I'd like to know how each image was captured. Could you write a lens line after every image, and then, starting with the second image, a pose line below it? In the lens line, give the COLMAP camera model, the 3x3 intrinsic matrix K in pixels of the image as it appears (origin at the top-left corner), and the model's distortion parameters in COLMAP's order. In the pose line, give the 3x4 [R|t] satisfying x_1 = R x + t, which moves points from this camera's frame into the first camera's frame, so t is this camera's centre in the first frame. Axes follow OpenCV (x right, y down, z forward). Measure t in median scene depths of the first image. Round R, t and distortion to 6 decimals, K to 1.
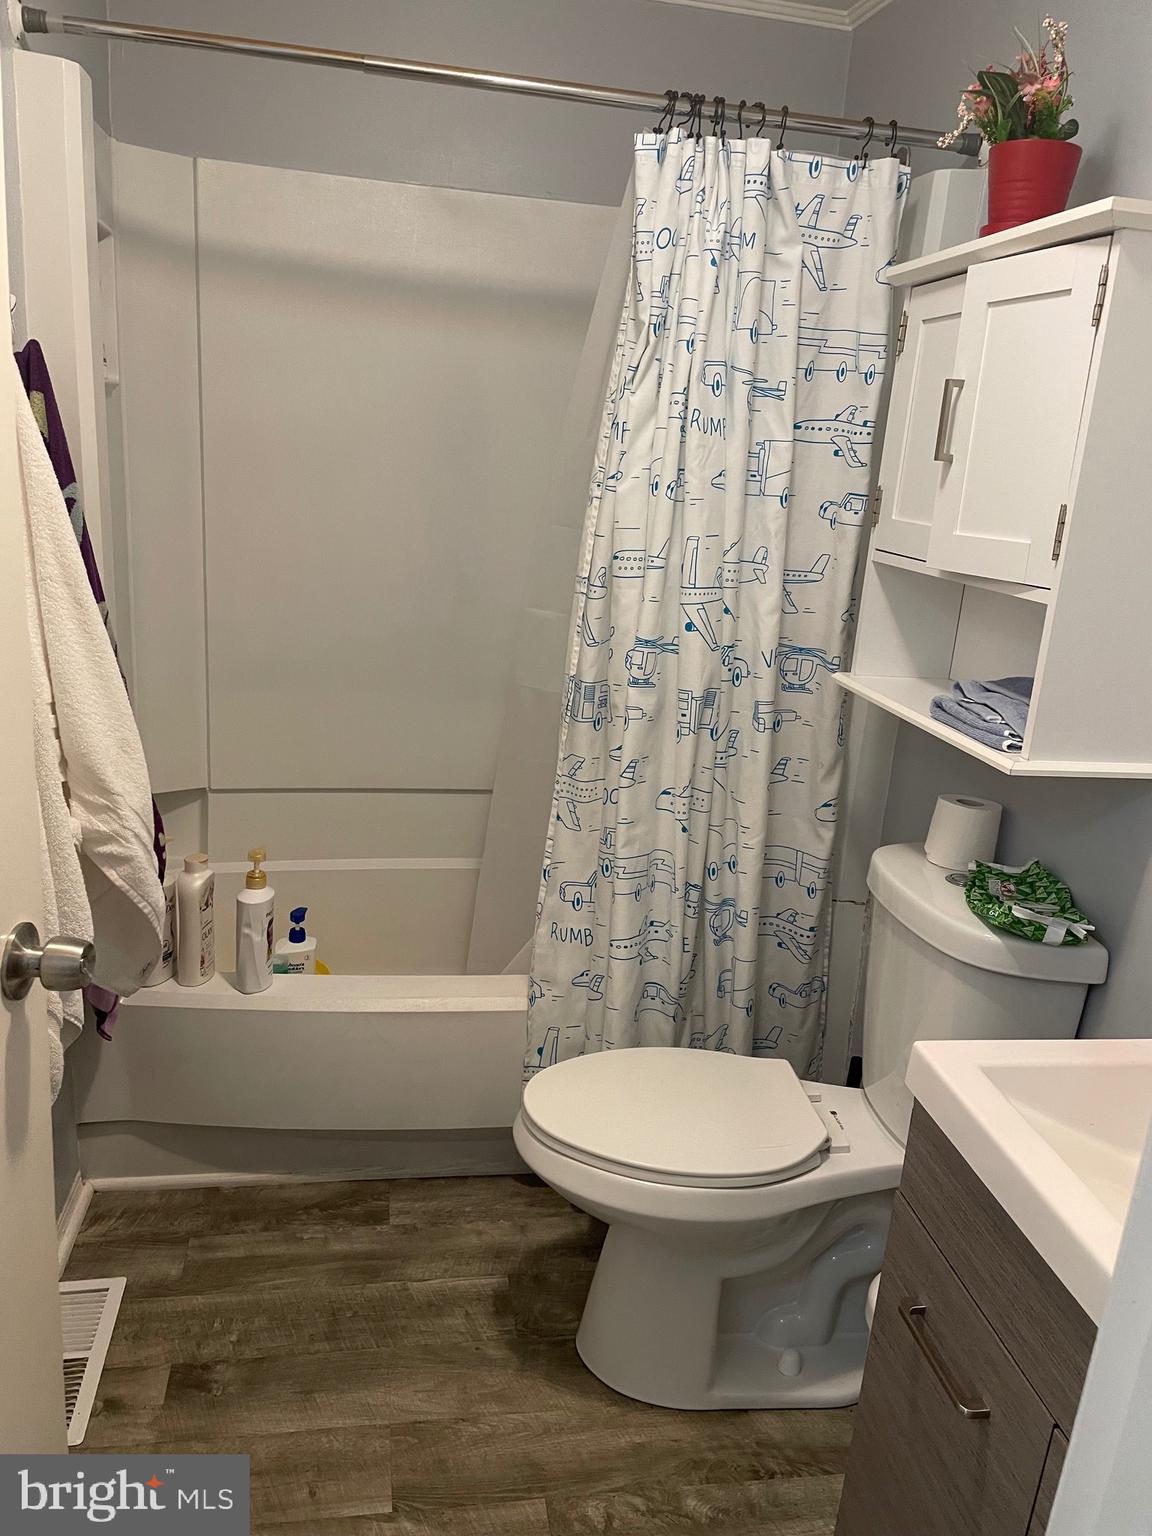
lens RADIAL K [[1147.1, 0, 576.0], [0, 1147.1, 768.0], [0, 0, 1]] dist [0.074307, -0.112812]
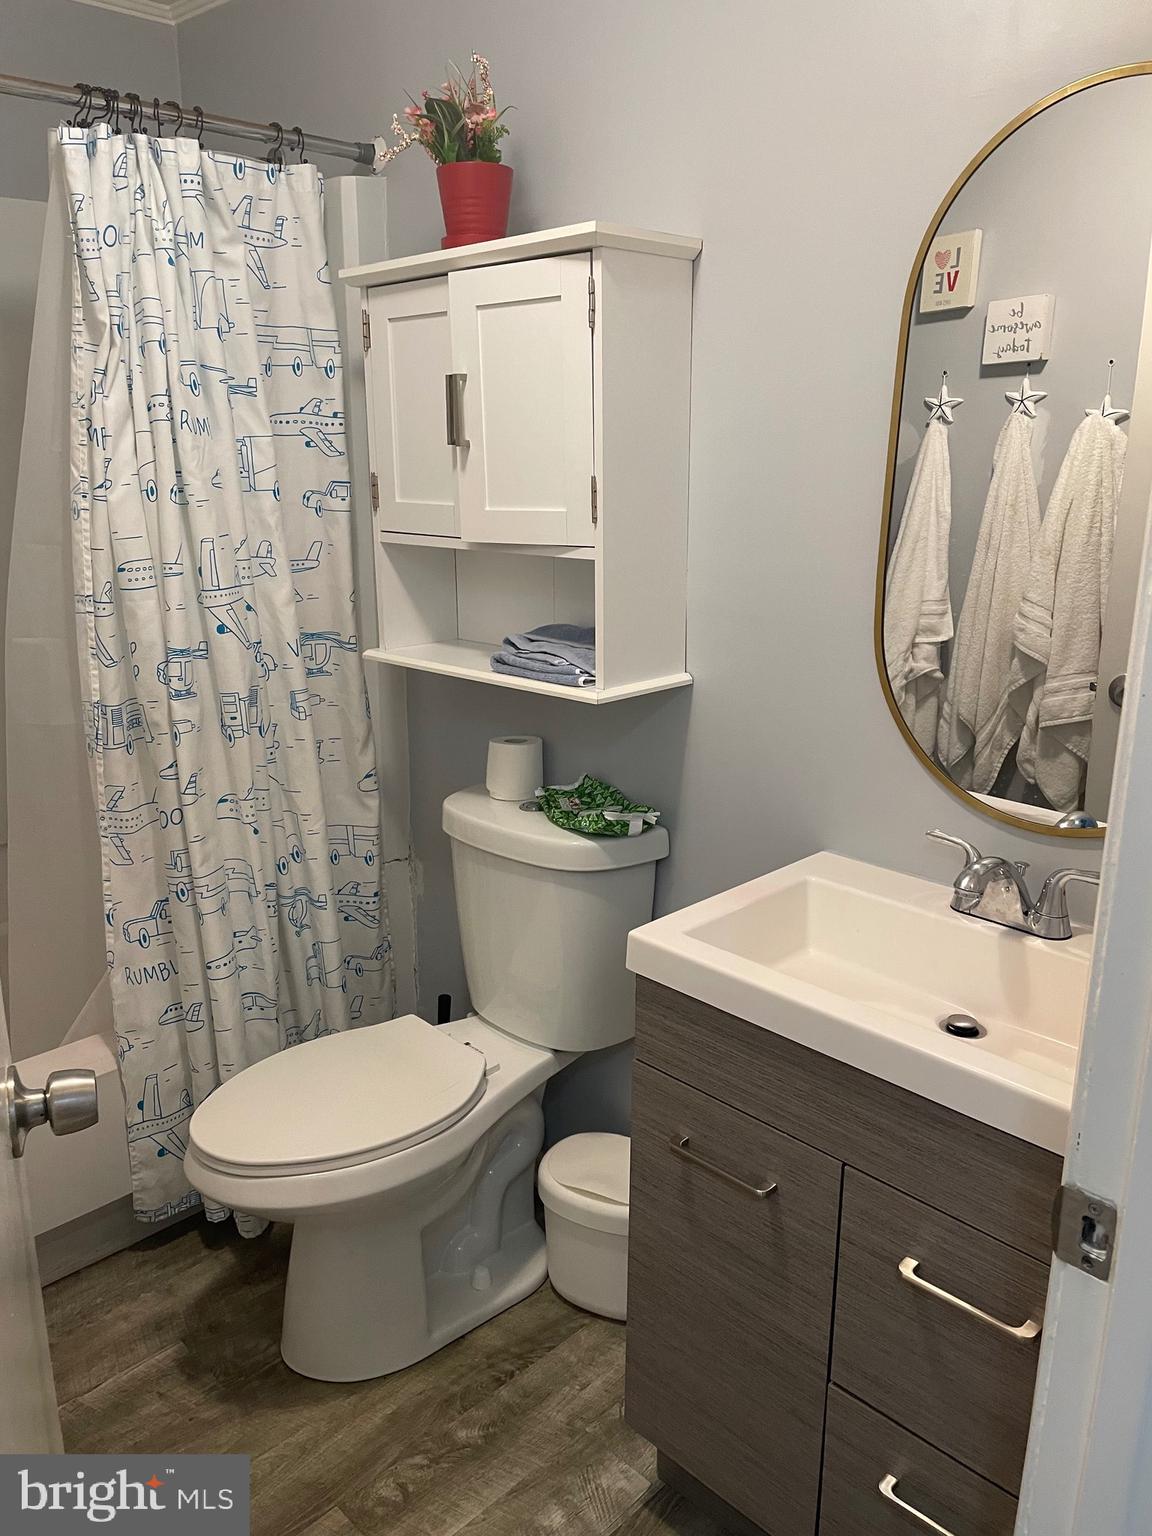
lens RADIAL K [[1145.6, 0, 576.5], [0, 1145.6, 755.2], [0, 0, 1]] dist [0.066658, -0.104225]
pose [[0.813866, -0.221474, 0.537188, -0.210337], [0.216554, 0.973517, 0.073274, -0.024573], [-0.539190, 0.056695, 0.840273, 0.011955]]
